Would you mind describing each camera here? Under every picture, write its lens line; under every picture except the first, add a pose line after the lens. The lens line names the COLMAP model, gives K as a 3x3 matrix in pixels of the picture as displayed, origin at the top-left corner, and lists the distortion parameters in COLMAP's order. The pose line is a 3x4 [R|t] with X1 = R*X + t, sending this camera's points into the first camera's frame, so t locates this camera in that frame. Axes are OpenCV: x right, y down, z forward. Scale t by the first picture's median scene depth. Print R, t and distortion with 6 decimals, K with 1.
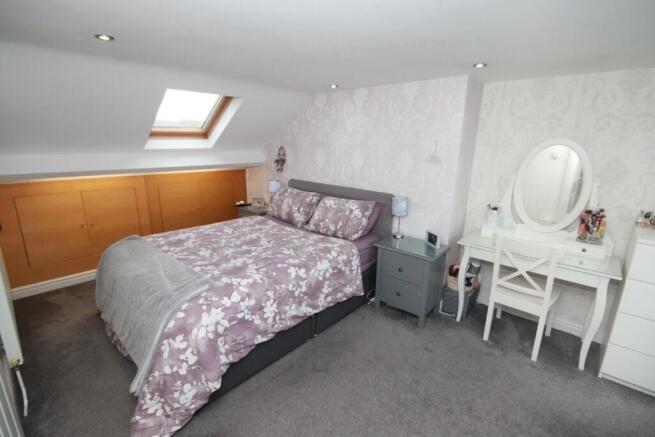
lens RADIAL K [[305.3, 0, 325.7], [0, 305.3, 218.9], [0, 0, 1]] dist [-0.001797, -0.000440]
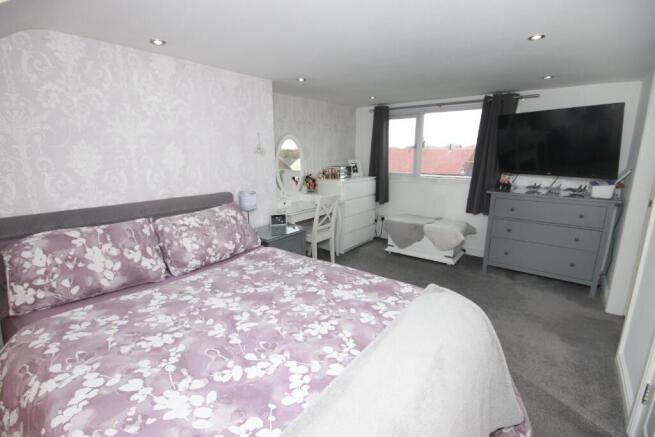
lens RADIAL K [[305.3, 0, 325.7], [0, 305.3, 218.9], [0, 0, 1]] dist [-0.001797, -0.000440]
pose [[-0.075235, -0.237349, 0.968507, -0.714531], [0.247136, 0.936519, 0.248708, -0.164055], [-0.966056, 0.258065, -0.011801, 0.776767]]
